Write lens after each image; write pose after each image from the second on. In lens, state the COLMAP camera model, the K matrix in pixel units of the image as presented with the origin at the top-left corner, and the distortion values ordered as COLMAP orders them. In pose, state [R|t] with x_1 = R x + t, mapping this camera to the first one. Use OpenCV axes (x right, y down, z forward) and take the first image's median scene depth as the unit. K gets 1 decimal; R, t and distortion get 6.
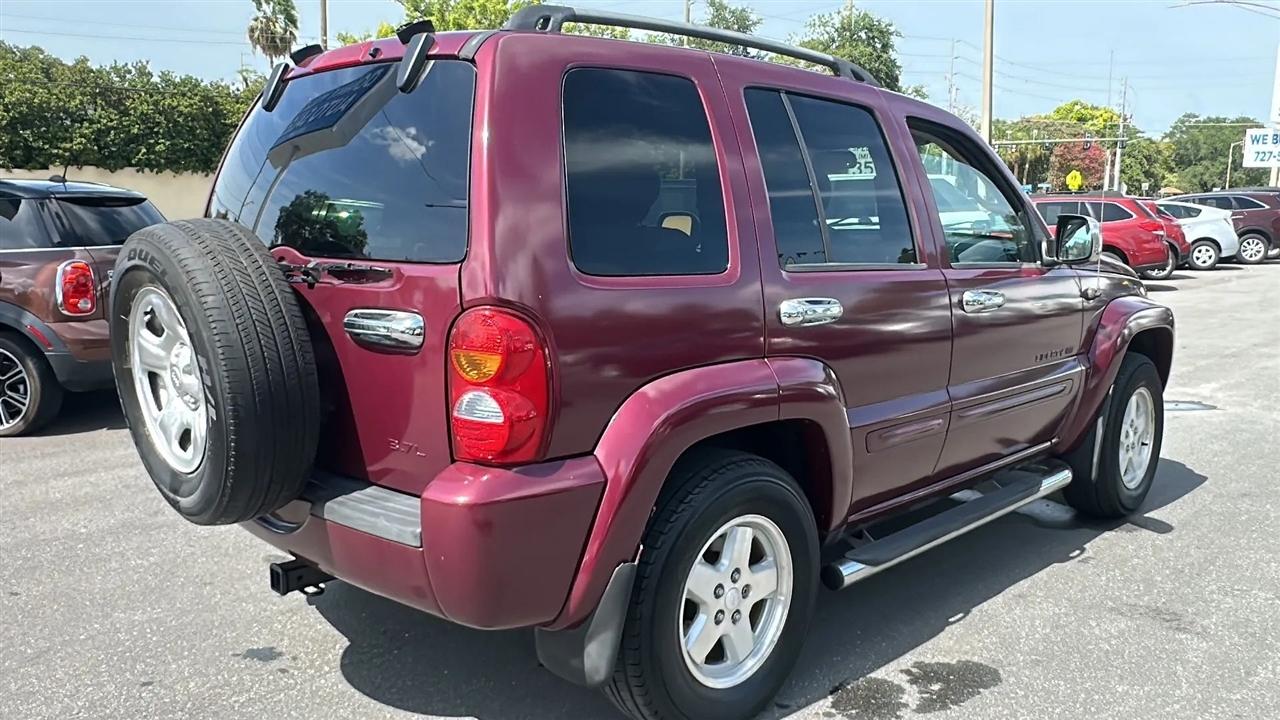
lens RADIAL K [[1022.9, 0, 640.0], [0, 1022.9, 360.0], [0, 0, 1]] dist [-0.000127, -0.005134]
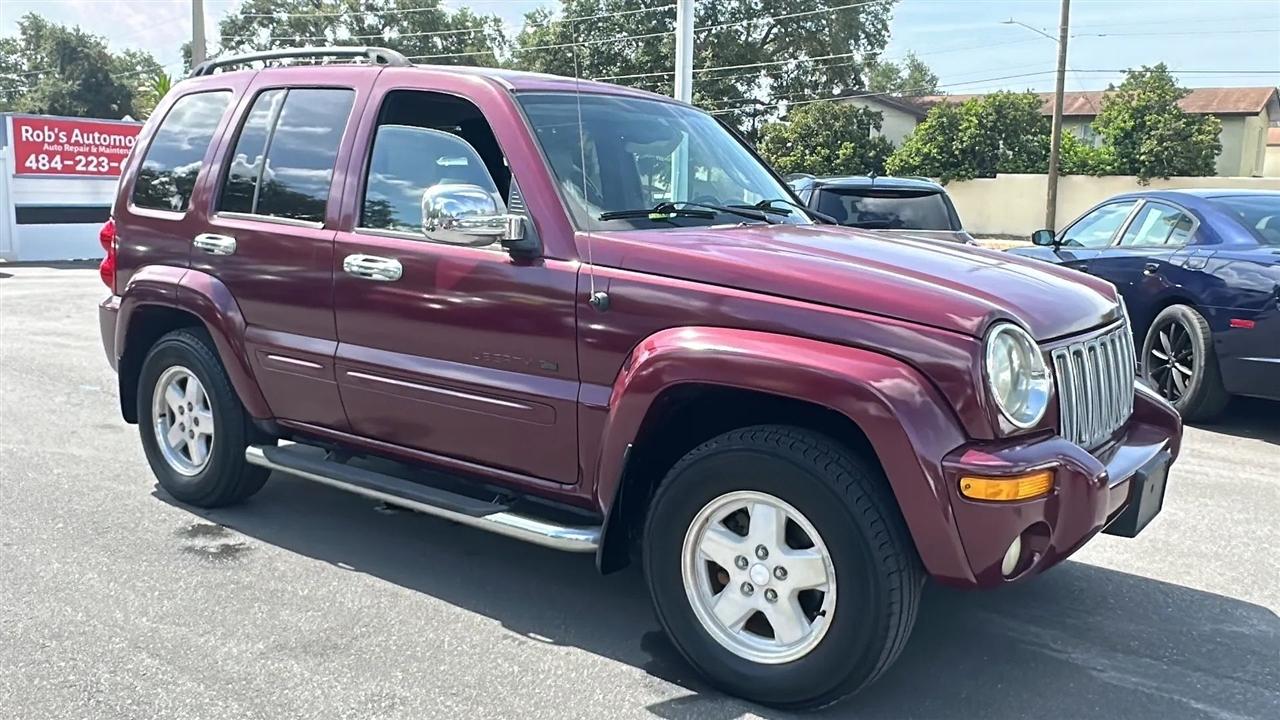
lens RADIAL K [[1086.5, 0, 640.0], [0, 1086.5, 360.0], [0, 0, 1]] dist [0.000336, -0.007529]
pose [[0.146196, 0.151978, -0.977512, 1.379131], [-0.175675, 0.976412, 0.125533, -0.144084], [0.973532, 0.153372, 0.169446, 1.050362]]
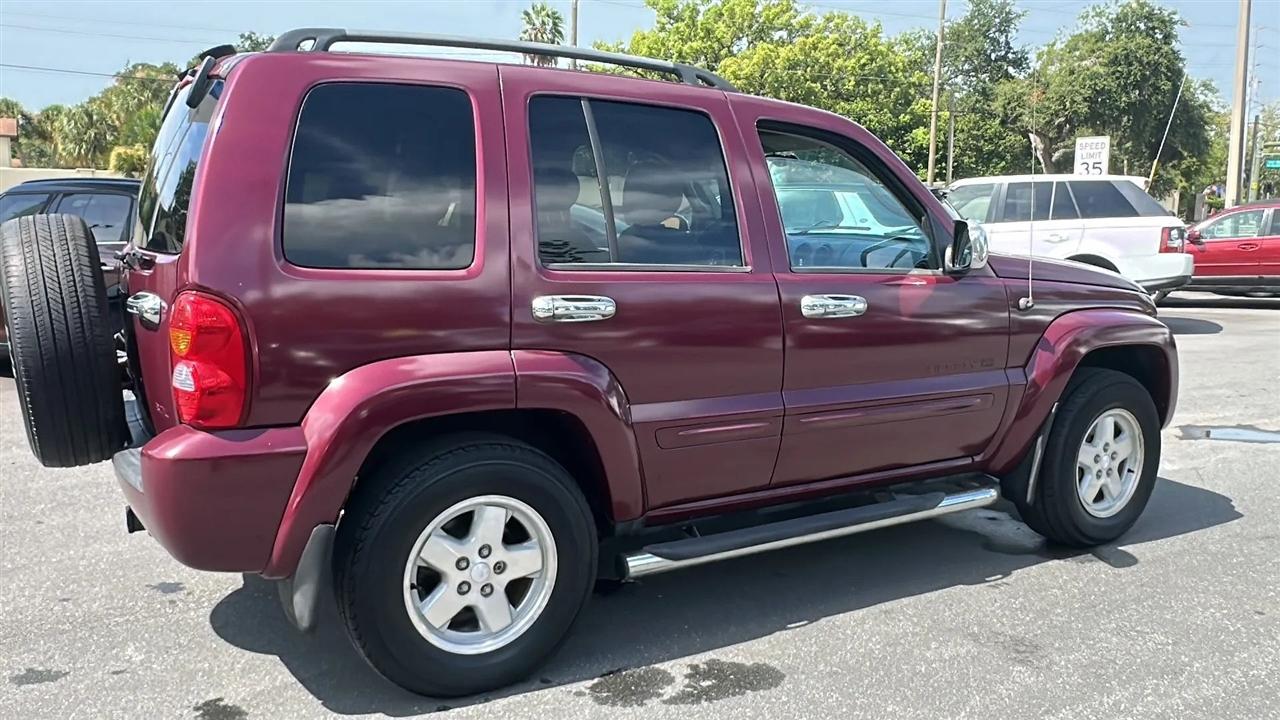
lens RADIAL K [[1022.9, 0, 640.0], [0, 1022.9, 360.0], [0, 0, 1]] dist [-0.000127, -0.005134]
pose [[0.967783, 0.045327, -0.247673, 0.387053], [-0.045796, 0.998943, 0.003868, -0.001246], [0.247587, 0.007599, 0.968836, -0.001302]]
